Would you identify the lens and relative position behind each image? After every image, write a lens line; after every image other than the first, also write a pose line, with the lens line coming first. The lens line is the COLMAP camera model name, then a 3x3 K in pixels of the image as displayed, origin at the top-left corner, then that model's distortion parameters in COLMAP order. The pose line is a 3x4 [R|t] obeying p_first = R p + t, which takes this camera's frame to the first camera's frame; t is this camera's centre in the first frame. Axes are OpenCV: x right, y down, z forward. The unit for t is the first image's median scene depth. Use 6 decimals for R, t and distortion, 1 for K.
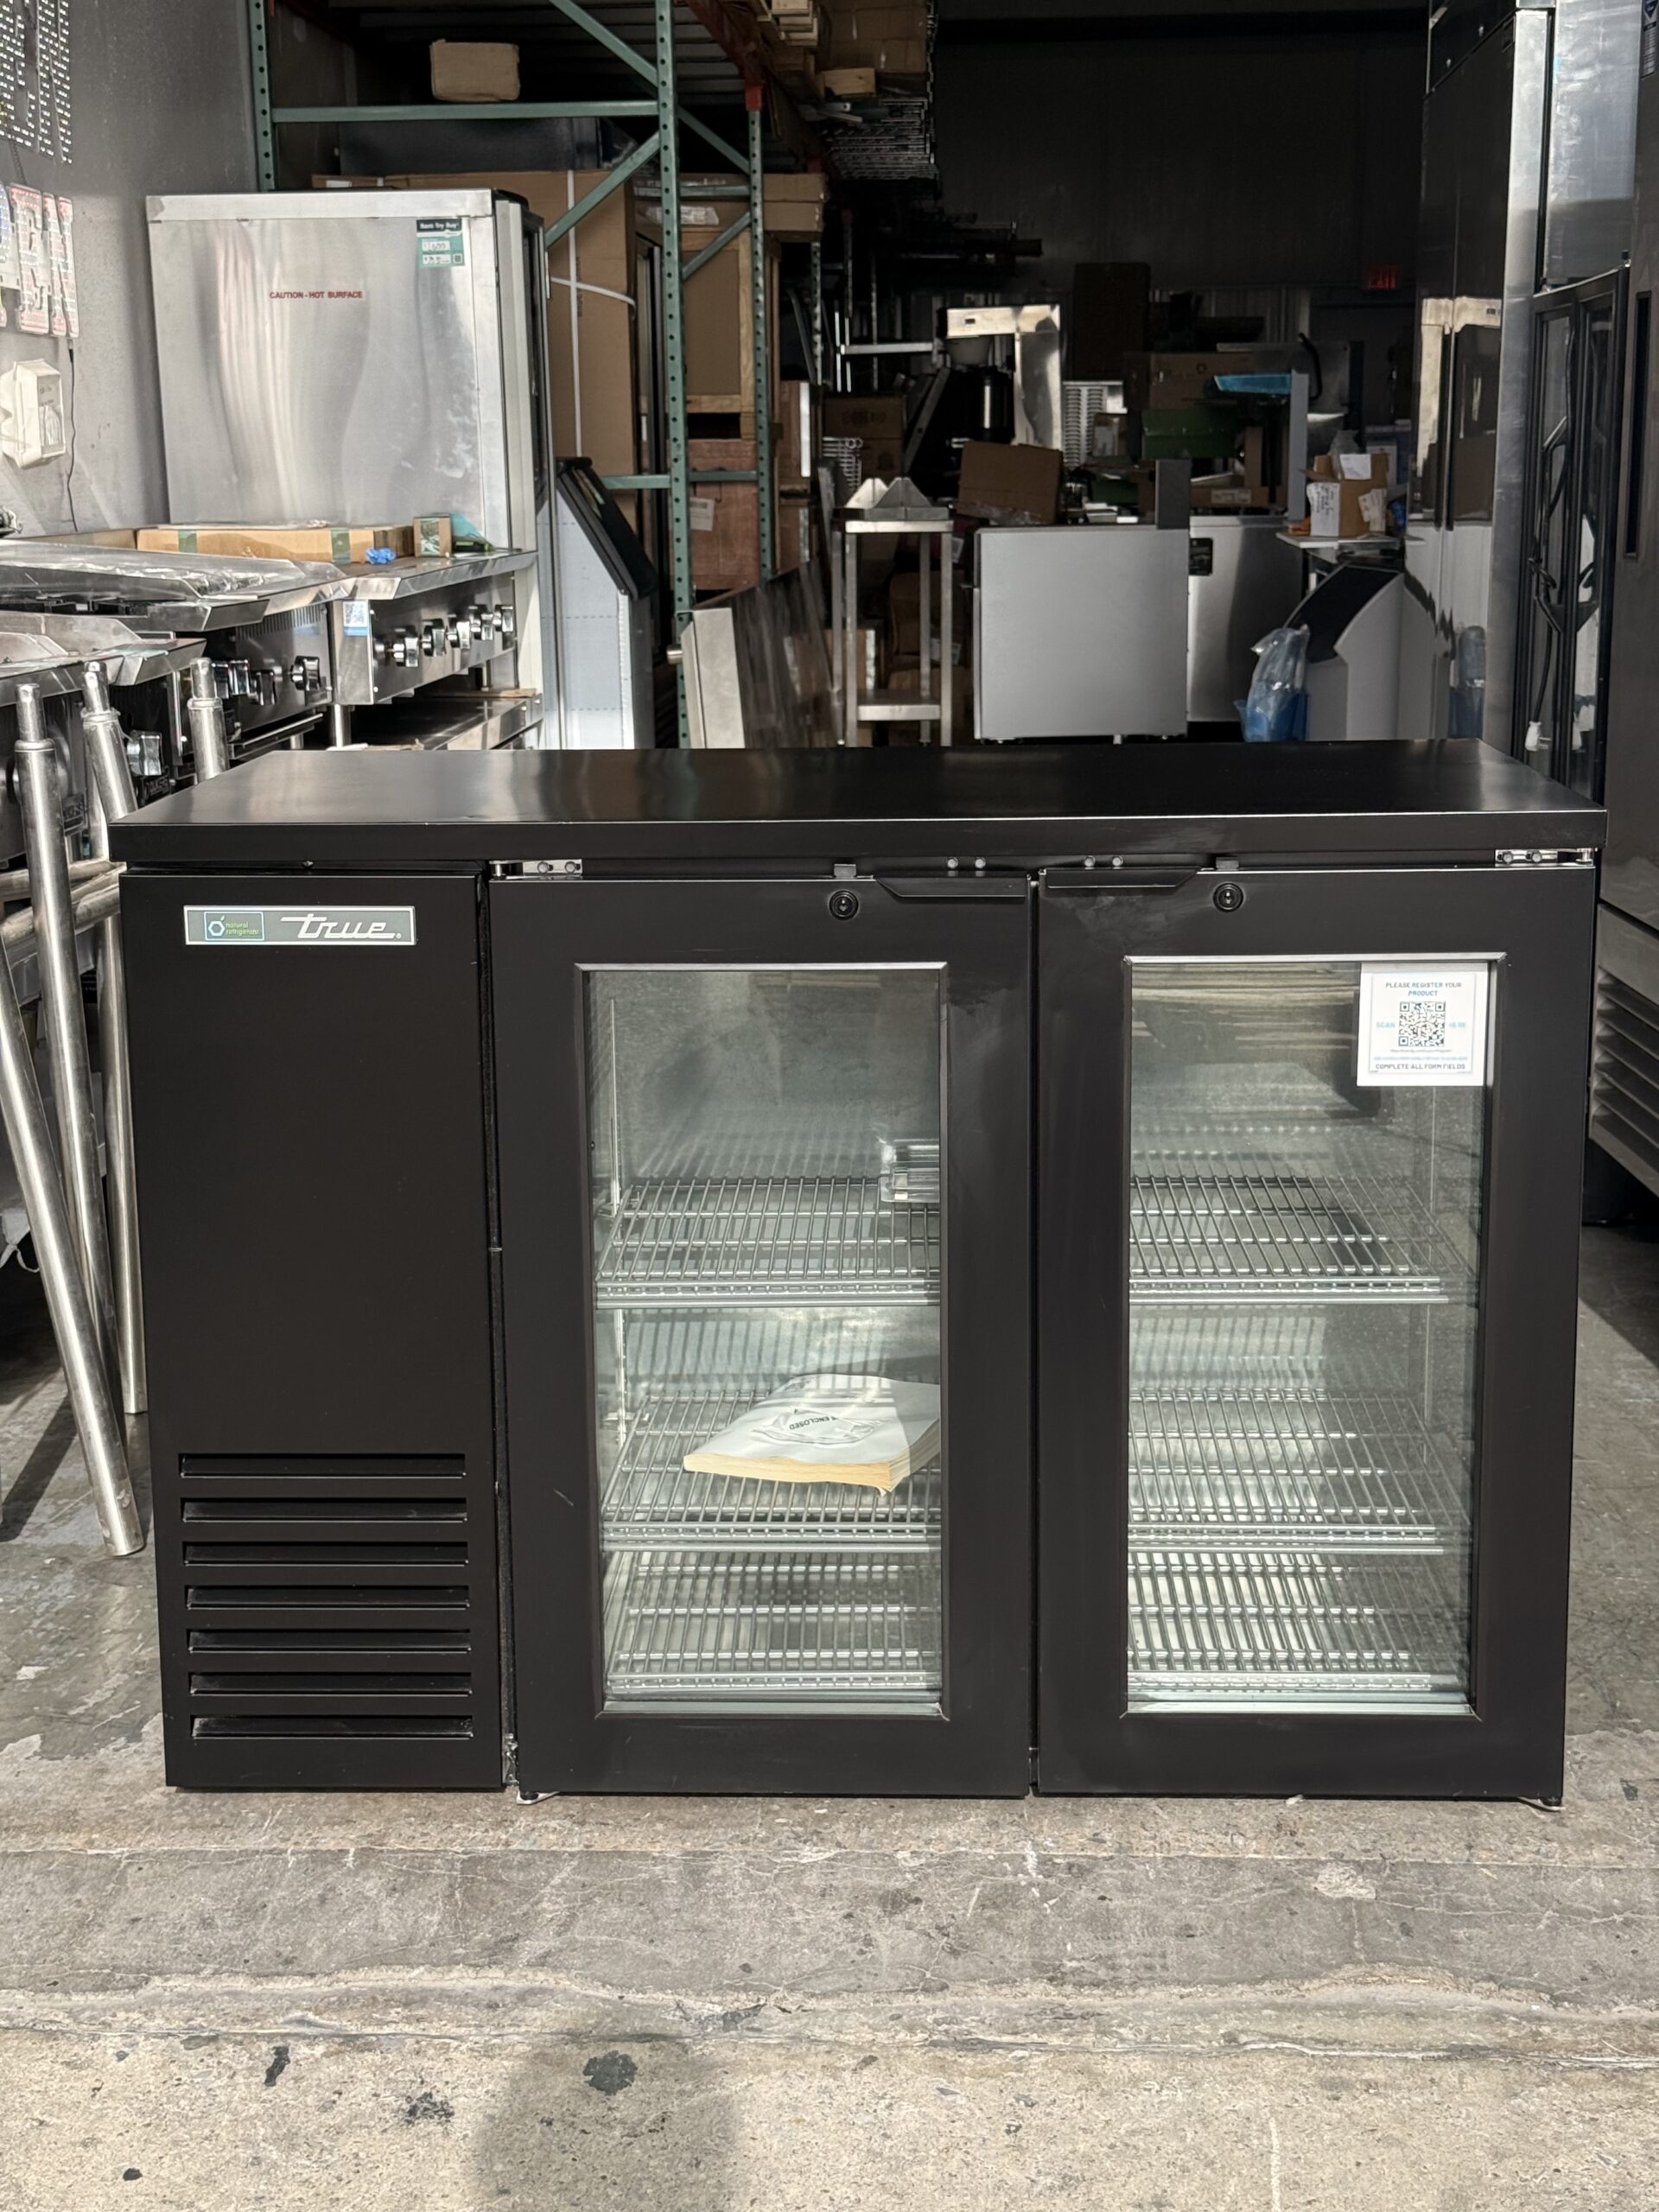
lens RADIAL K [[3105.0, 0, 832.8], [0, 3105.0, 1113.7], [0, 0, 1]] dist [0.132059, -0.098767]
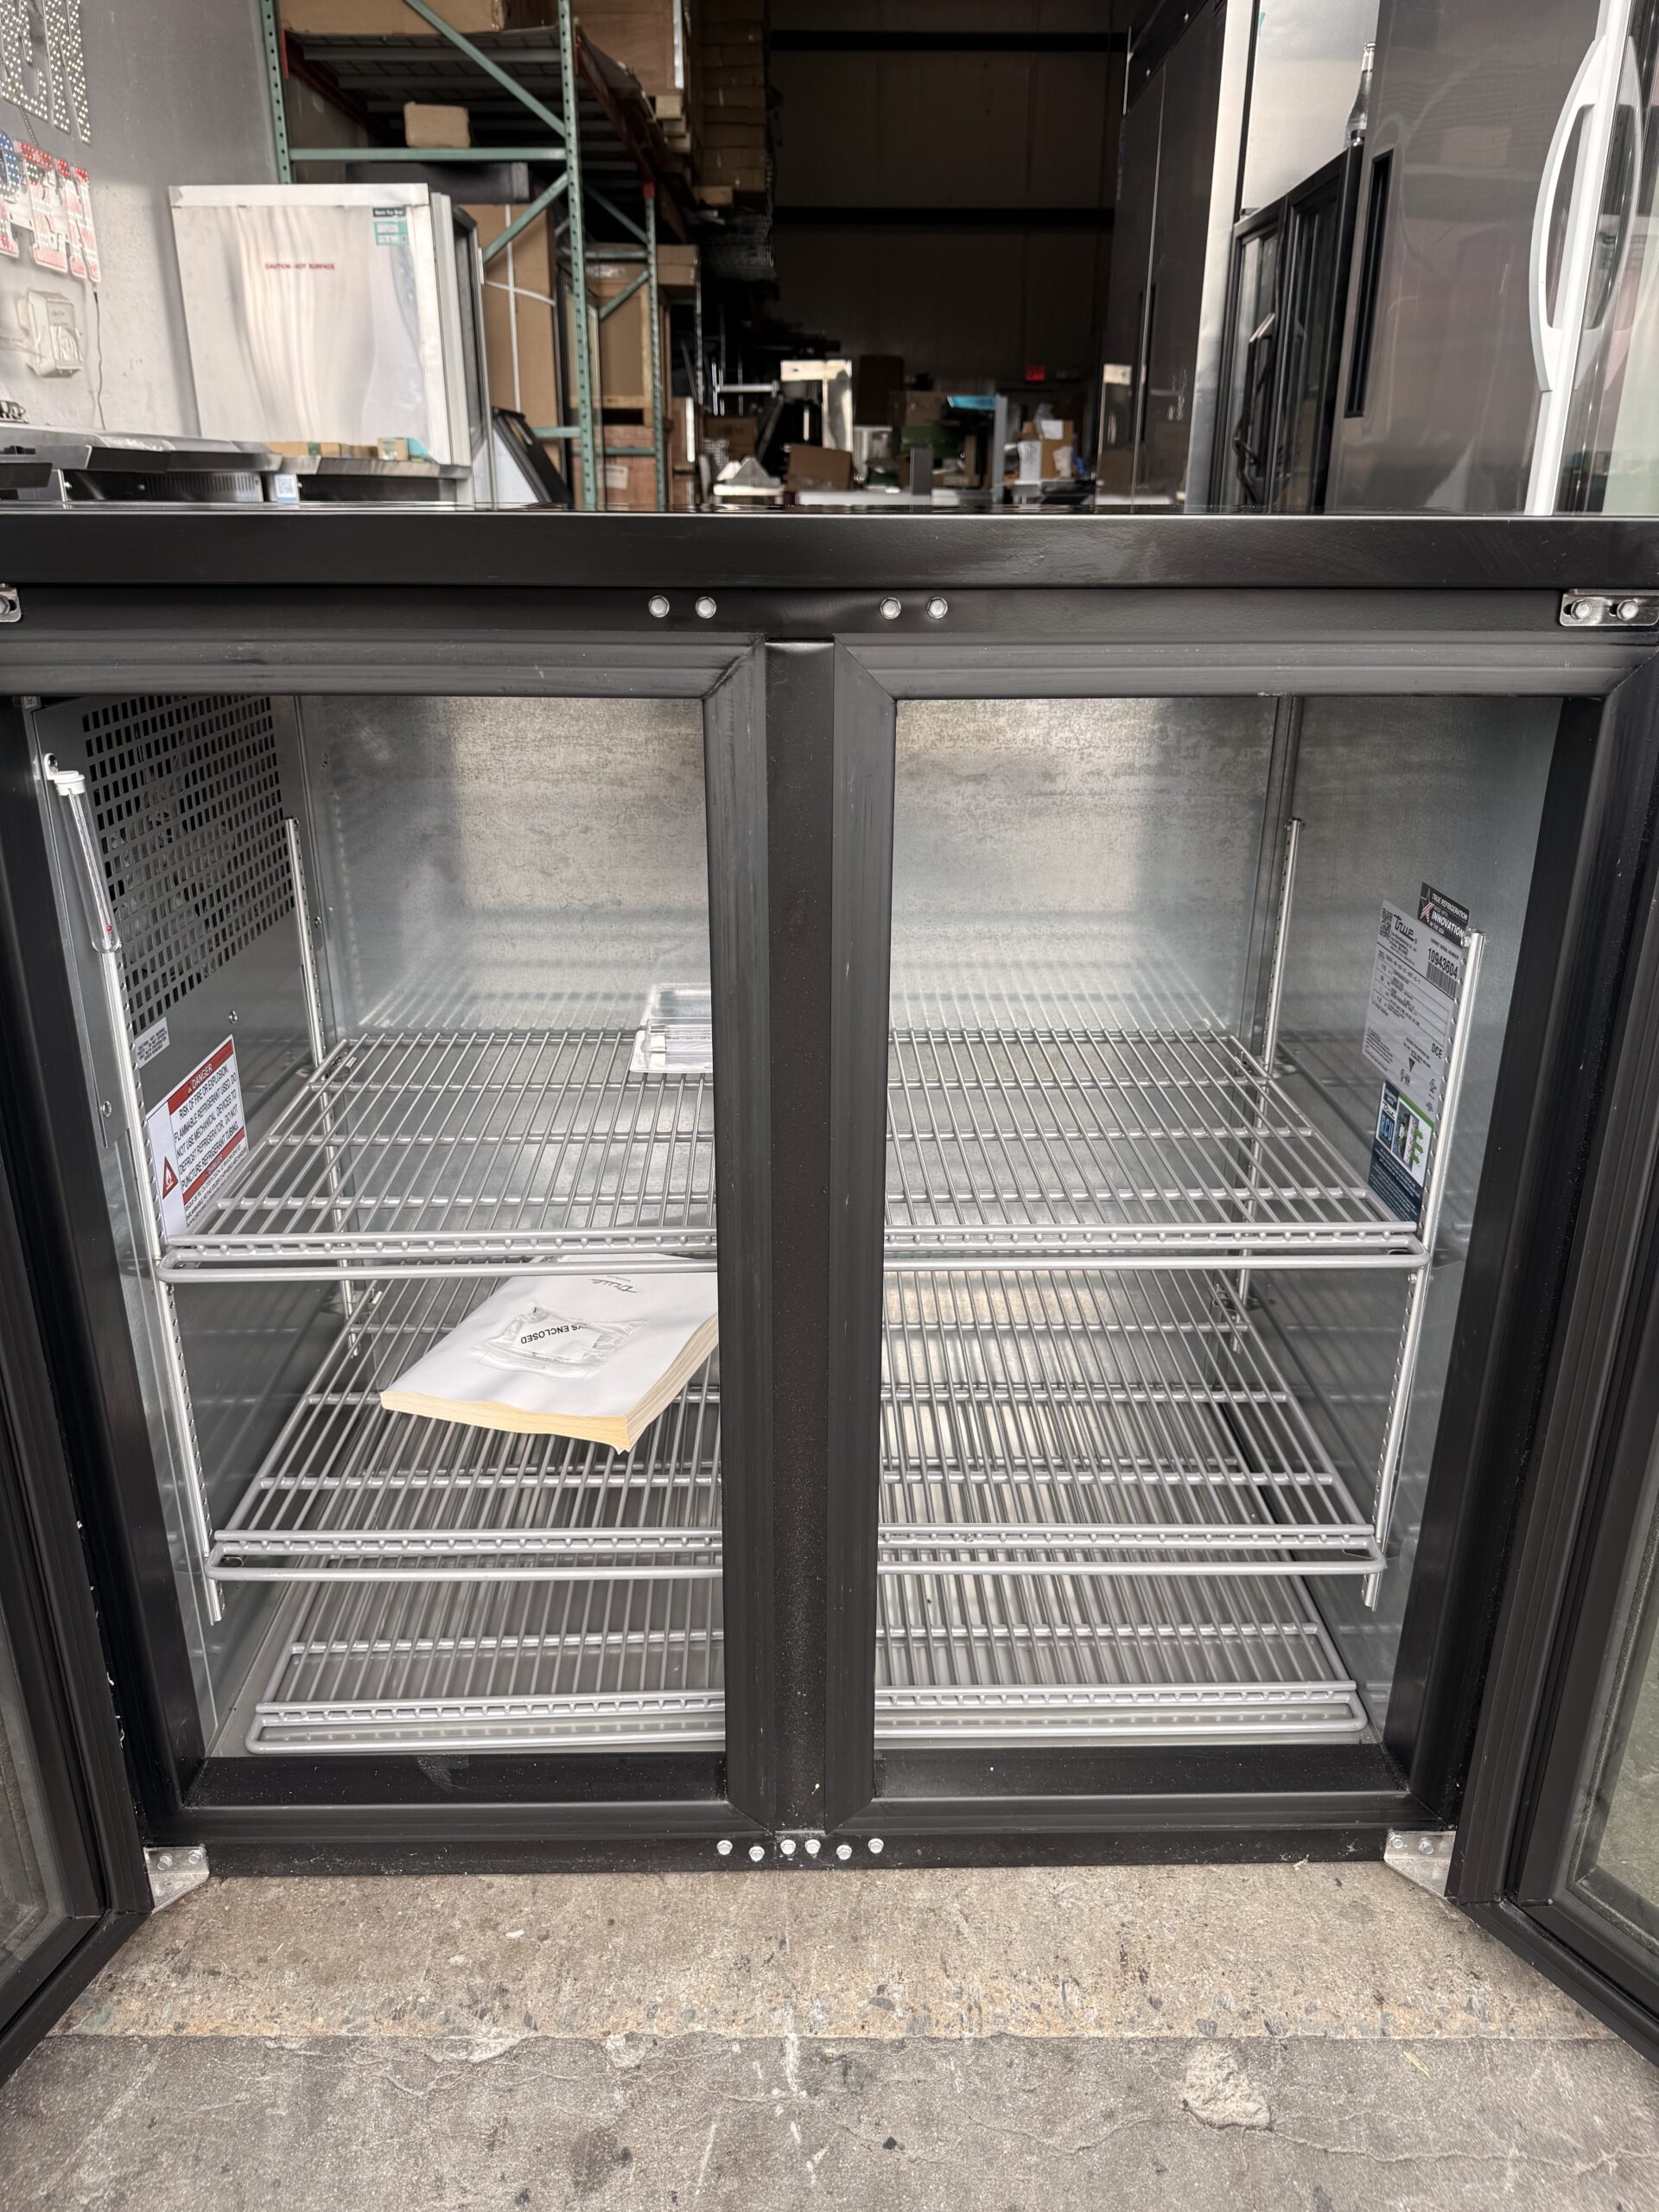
lens RADIAL K [[1583.9, 0, 832.0], [0, 1583.9, 1115.4], [0, 0, 1]] dist [-0.010316, 0.000921]
pose [[0.998057, -0.004940, 0.062106, 0.050870], [-0.005287, 0.986541, 0.163430, -0.033730], [-0.062078, -0.163441, 0.984598, 0.672697]]
